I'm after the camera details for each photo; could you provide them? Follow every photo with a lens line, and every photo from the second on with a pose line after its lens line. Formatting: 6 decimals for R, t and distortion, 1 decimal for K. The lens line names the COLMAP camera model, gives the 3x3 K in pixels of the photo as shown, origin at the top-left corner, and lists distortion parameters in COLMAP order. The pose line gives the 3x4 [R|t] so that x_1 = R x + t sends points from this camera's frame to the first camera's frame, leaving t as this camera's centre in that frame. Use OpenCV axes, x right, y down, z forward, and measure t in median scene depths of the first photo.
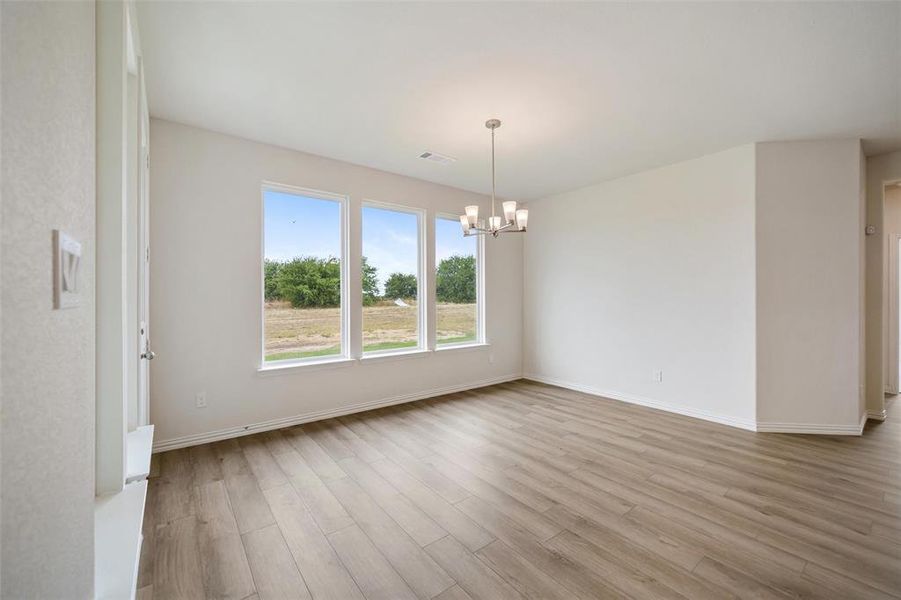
lens RADIAL K [[365.0, 0, 448.5], [0, 365.0, 298.3], [0, 0, 1]] dist [-0.003157, 0.000480]
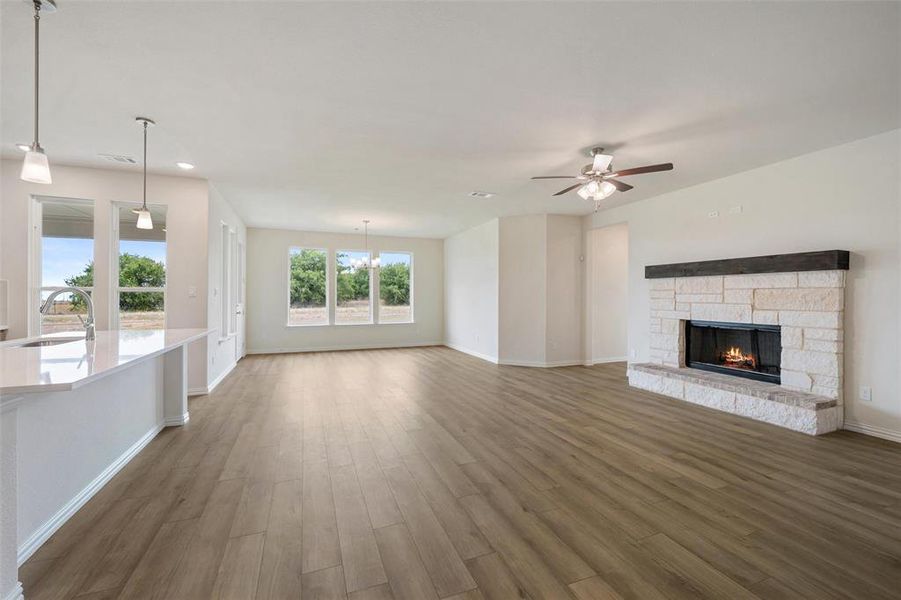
lens RADIAL K [[365.0, 0, 444.4], [0, 365.0, 297.8], [0, 0, 1]] dist [-0.003157, 0.000480]
pose [[0.959430, 0.004677, -0.281910, 1.146333], [-0.004563, 0.999989, 0.001061, 0.006304], [0.281912, 0.000269, 0.959440, -1.000993]]
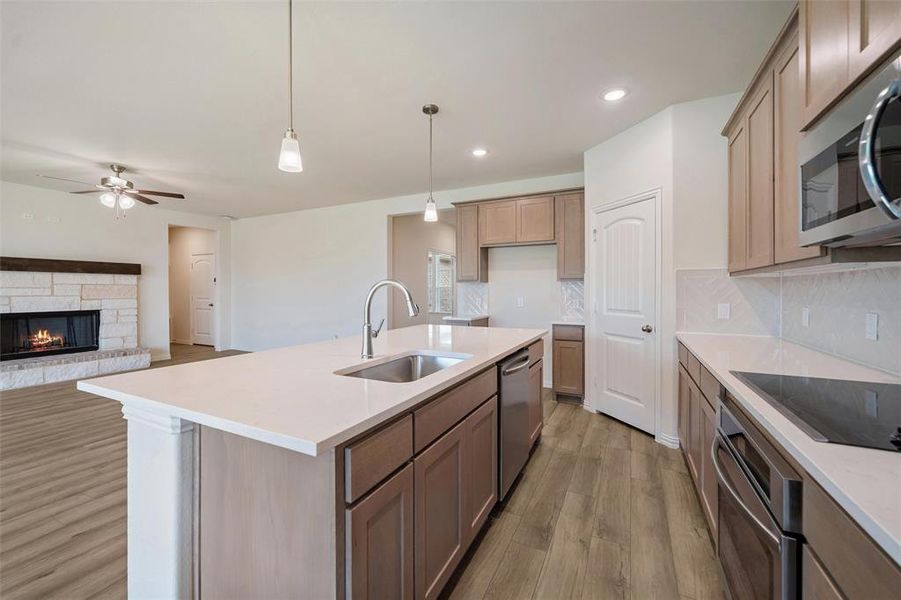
lens RADIAL K [[365.0, 0, 443.1], [0, 365.0, 292.8], [0, 0, 1]] dist [-0.003157, 0.000480]
pose [[-0.427553, -0.006315, 0.903968, -0.370857], [0.005241, 0.999941, 0.009465, 0.004215], [-0.903975, 0.008785, -0.427495, -0.321340]]
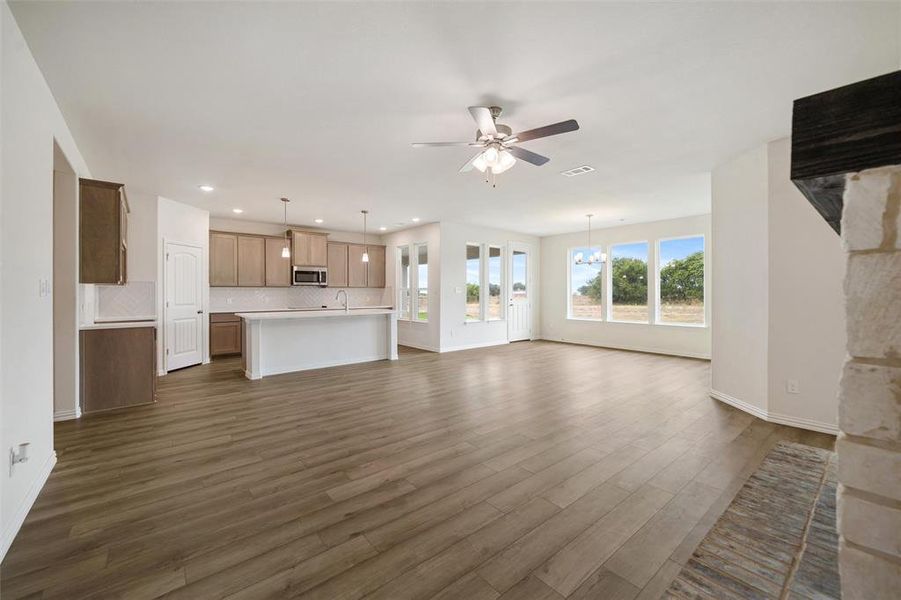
lens RADIAL K [[365.0, 0, 447.4], [0, 365.0, 291.7], [0, 0, 1]] dist [-0.003157, 0.000480]
pose [[0.036554, 0.000304, -0.999332, 2.138072], [-0.002240, 0.999997, 0.000223, -0.000868], [0.999329, 0.002230, 0.036555, 0.021119]]
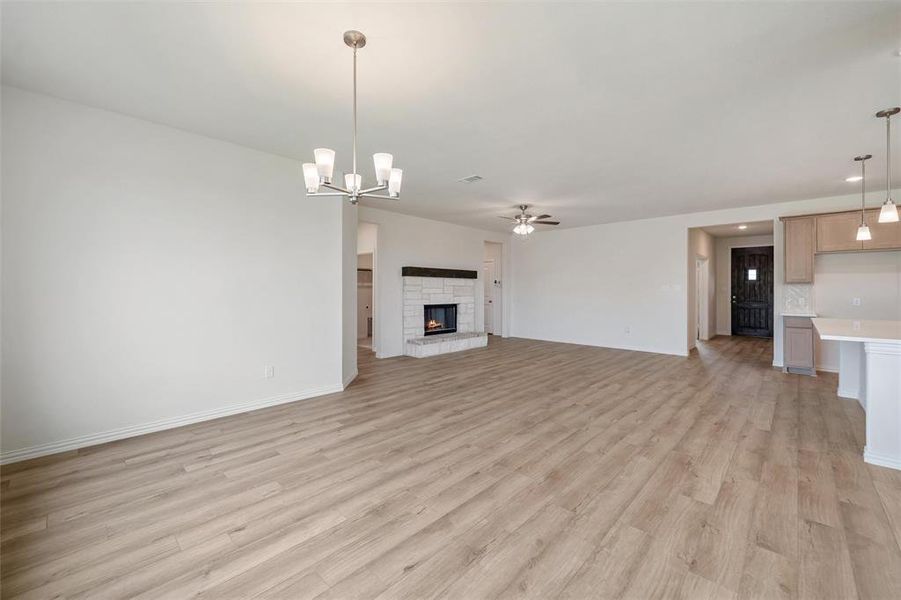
lens RADIAL K [[365.0, 0, 446.7], [0, 365.0, 291.6], [0, 0, 1]] dist [-0.003157, 0.000480]
pose [[-0.150461, -0.004777, 0.988604, -0.528413], [0.001355, 0.999986, 0.005038, -0.000733], [-0.988615, 0.002098, -0.150453, 0.838116]]
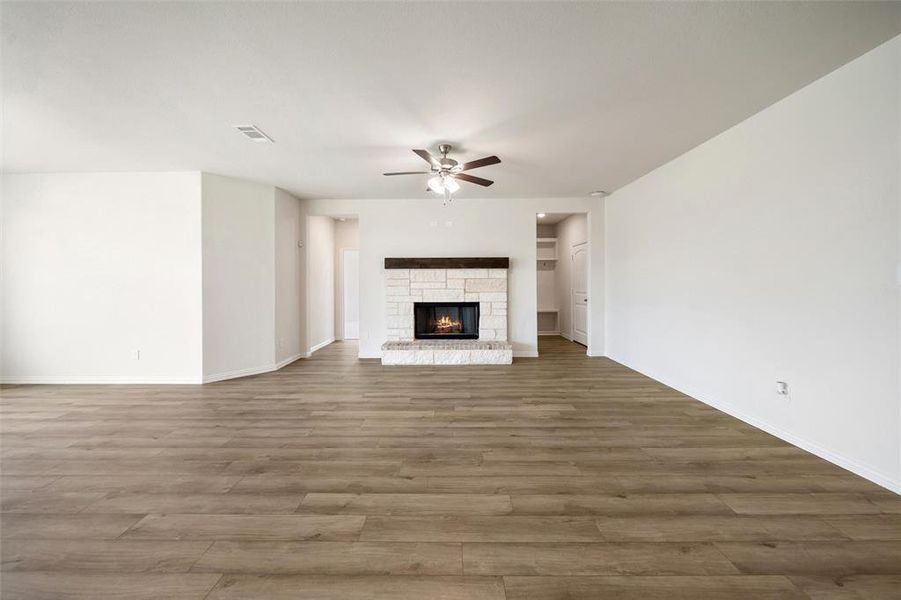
lens RADIAL K [[319.9, 0, 445.2], [0, 319.9, 281.6], [0, 0, 1]] dist [-0.002441, -0.000333]
pose [[0.616405, 0.003561, 0.787421, 0.476571], [0.007111, 0.999924, -0.010089, 0.003926], [-0.787397, 0.011818, 0.616333, -0.459059]]
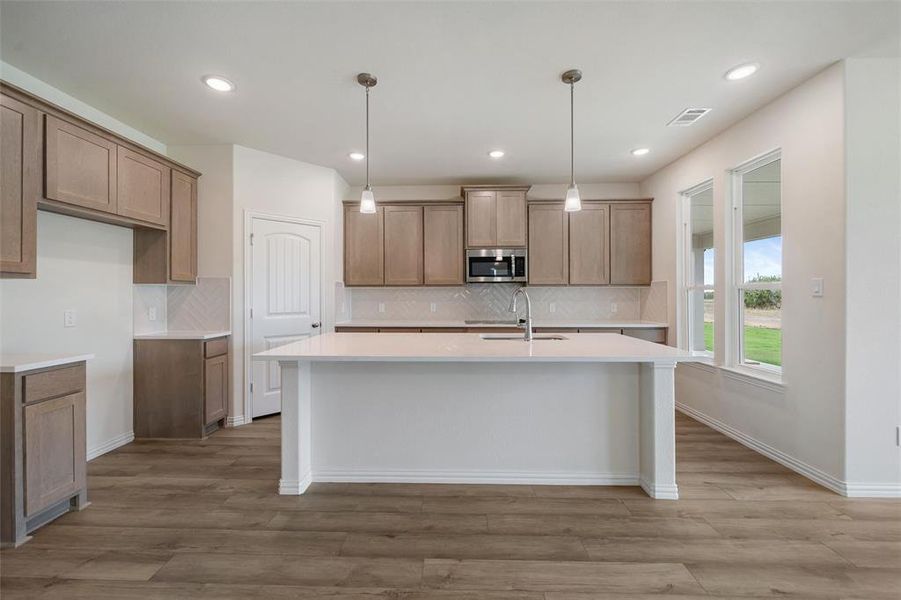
lens RADIAL K [[365.0, 0, 445.6], [0, 365.0, 293.1], [0, 0, 1]] dist [-0.003157, 0.000480]
pose [[-0.632510, -0.002915, -0.774547, 0.889315], [-0.000754, 0.999995, -0.003148, 0.004331], [0.774552, -0.001407, -0.632509, -0.086950]]
